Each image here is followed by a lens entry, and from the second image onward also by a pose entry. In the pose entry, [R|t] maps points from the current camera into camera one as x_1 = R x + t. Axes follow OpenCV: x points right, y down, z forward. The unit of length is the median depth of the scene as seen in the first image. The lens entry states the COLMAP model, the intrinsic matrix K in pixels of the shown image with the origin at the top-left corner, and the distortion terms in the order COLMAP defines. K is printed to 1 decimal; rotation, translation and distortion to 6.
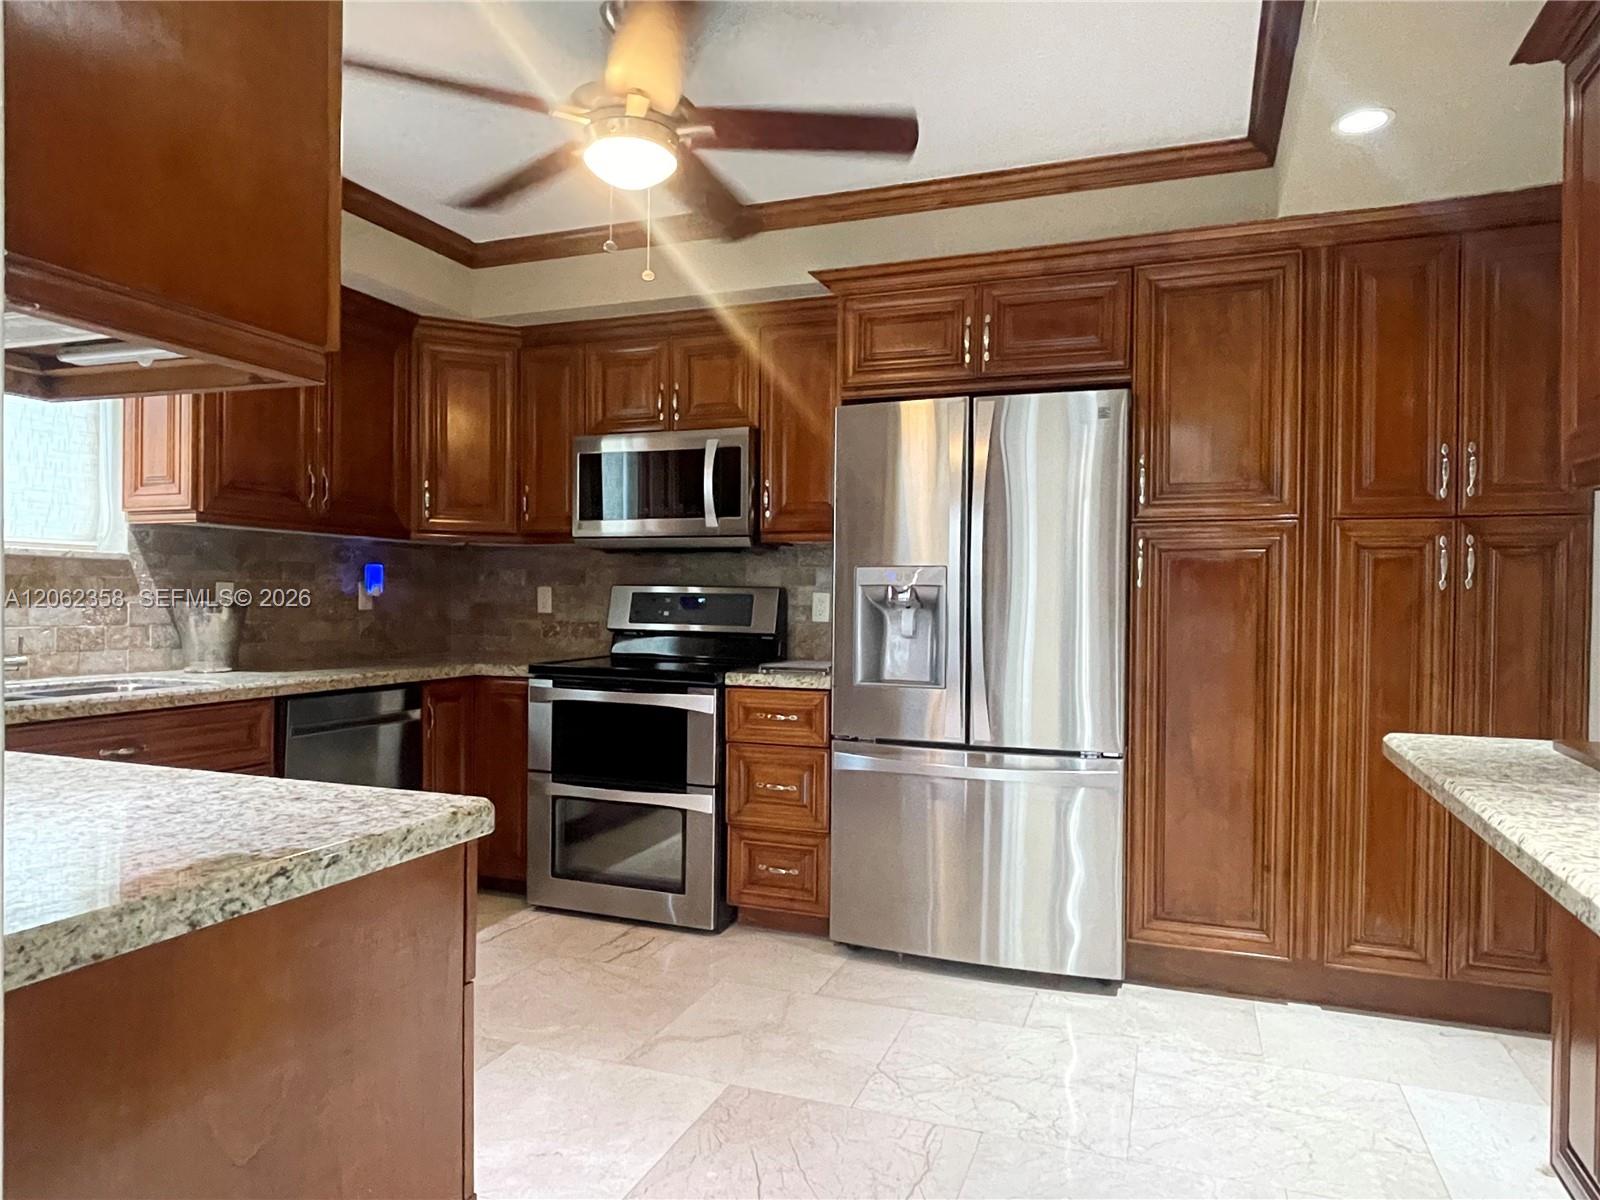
lens RADIAL K [[1031.9, 0, 800.0], [0, 1031.9, 600.0], [0, 0, 1]] dist [0.021279, -0.035204]
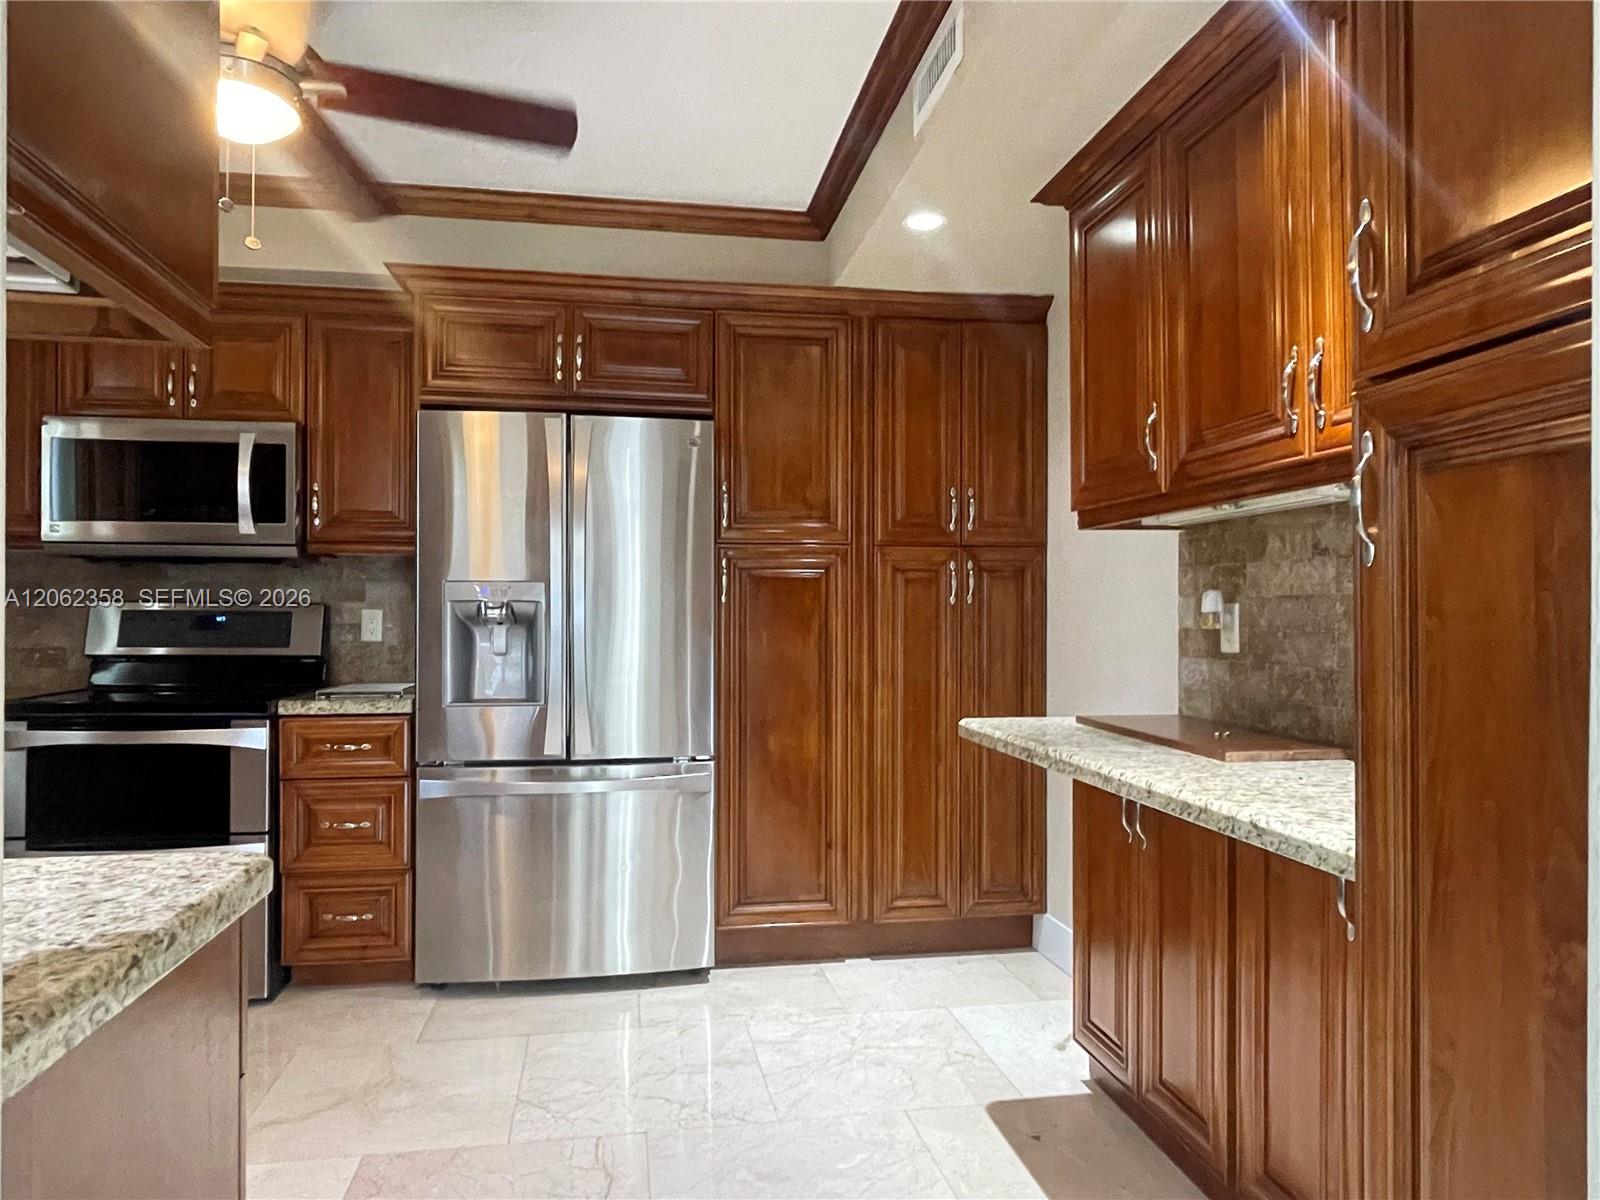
lens RADIAL K [[1023.1, 0, 798.8], [0, 1023.1, 603.9], [0, 0, 1]] dist [0.007843, -0.003533]
pose [[0.860846, -0.000604, 0.508866, -0.151429], [0.008375, 0.999881, -0.012981, 0.003585], [-0.508797, 0.015436, 0.860748, 0.028735]]
